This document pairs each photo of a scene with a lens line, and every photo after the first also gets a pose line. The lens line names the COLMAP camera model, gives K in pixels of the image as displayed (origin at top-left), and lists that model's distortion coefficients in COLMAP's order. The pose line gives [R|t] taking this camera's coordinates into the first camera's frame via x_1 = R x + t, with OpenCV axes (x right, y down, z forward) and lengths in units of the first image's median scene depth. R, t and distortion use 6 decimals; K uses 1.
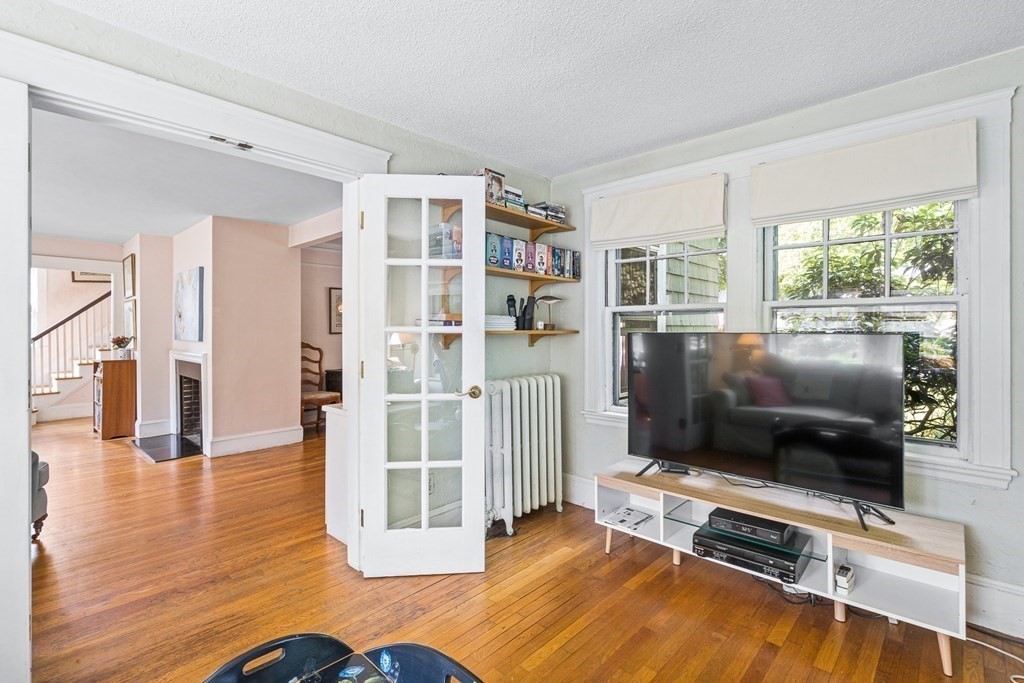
lens RADIAL K [[478.1, 0, 505.4], [0, 478.1, 330.9], [0, 0, 1]] dist [-0.000239, -0.000162]
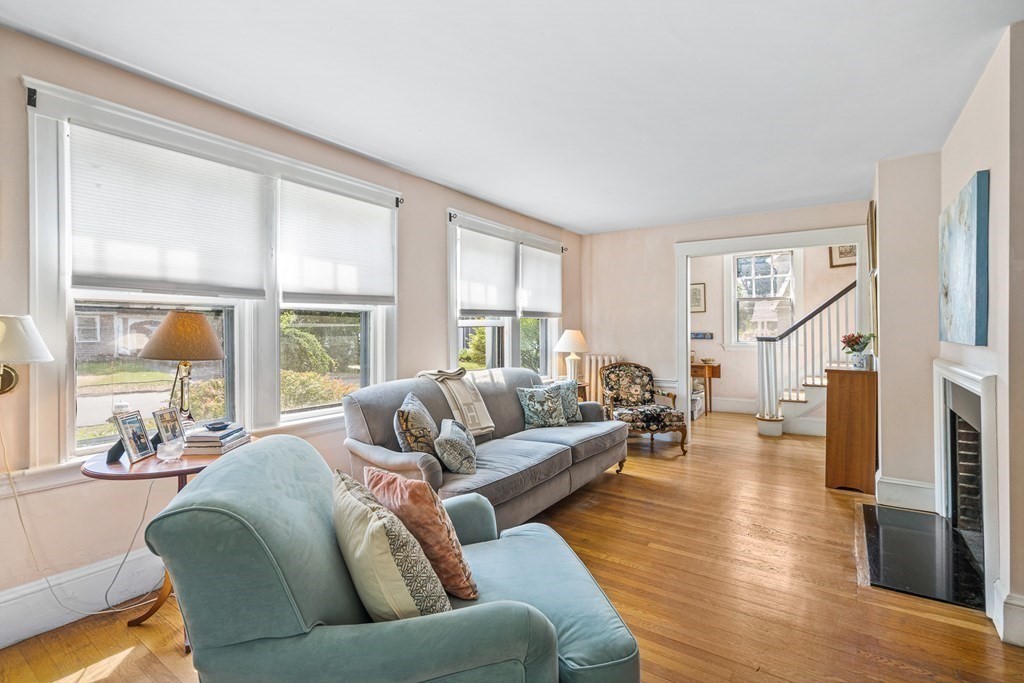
lens RADIAL K [[478.1, 0, 505.4], [0, 478.1, 330.9], [0, 0, 1]] dist [-0.000239, -0.000162]
pose [[0.145975, 0.002138, -0.989286, -0.217171], [-0.001349, 0.999997, 0.001962, 0.006603], [0.989287, 0.001048, 0.145978, 0.406551]]
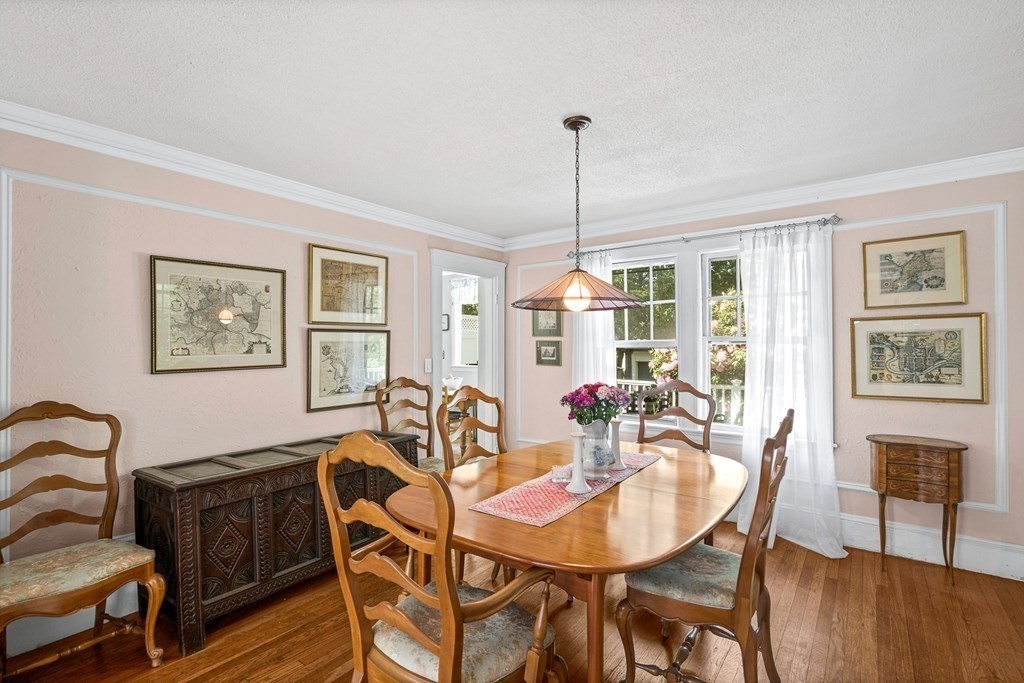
lens RADIAL K [[475.3, 0, 512.0], [0, 475.3, 341.5], [0, 0, 1]] dist [0.001440, 0.000819]
pose [[0.994184, 0.001335, 0.107682, -0.124198], [0.000286, 0.999887, -0.015040, -0.014341], [-0.107690, 0.014984, 0.994072, 0.610925]]
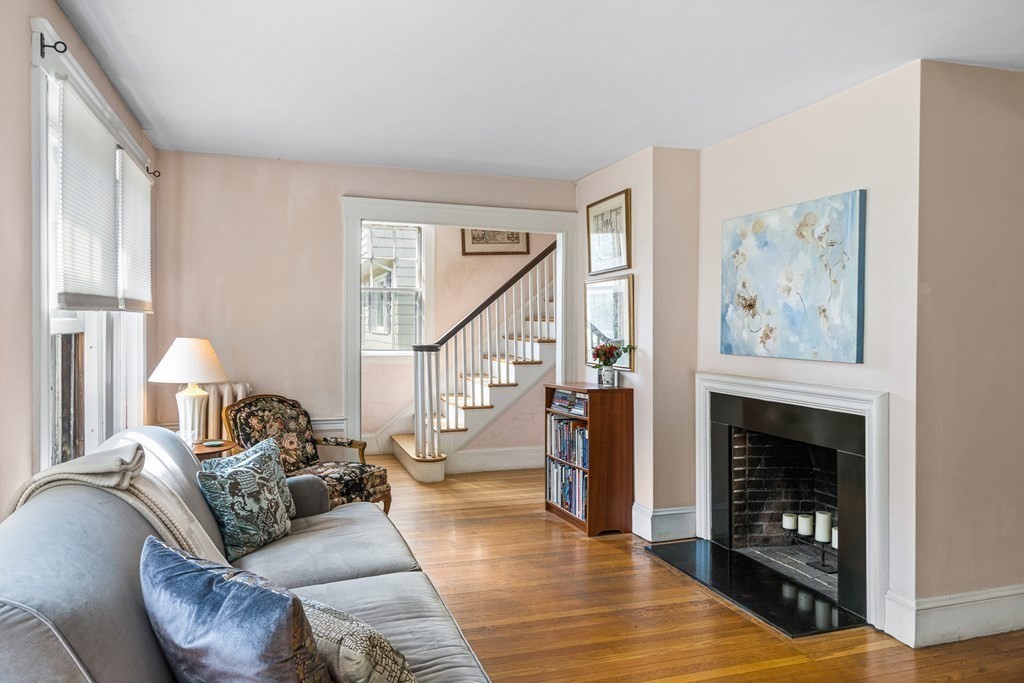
lens RADIAL K [[719.2, 0, 509.2], [0, 719.2, 330.3], [0, 0, 1]] dist [0.015350, 0.003606]
pose [[0.880737, 0.009821, -0.473505, -0.482452], [-0.009364, 0.999951, 0.003323, -0.005431], [0.473514, 0.001507, 0.880785, 0.214868]]
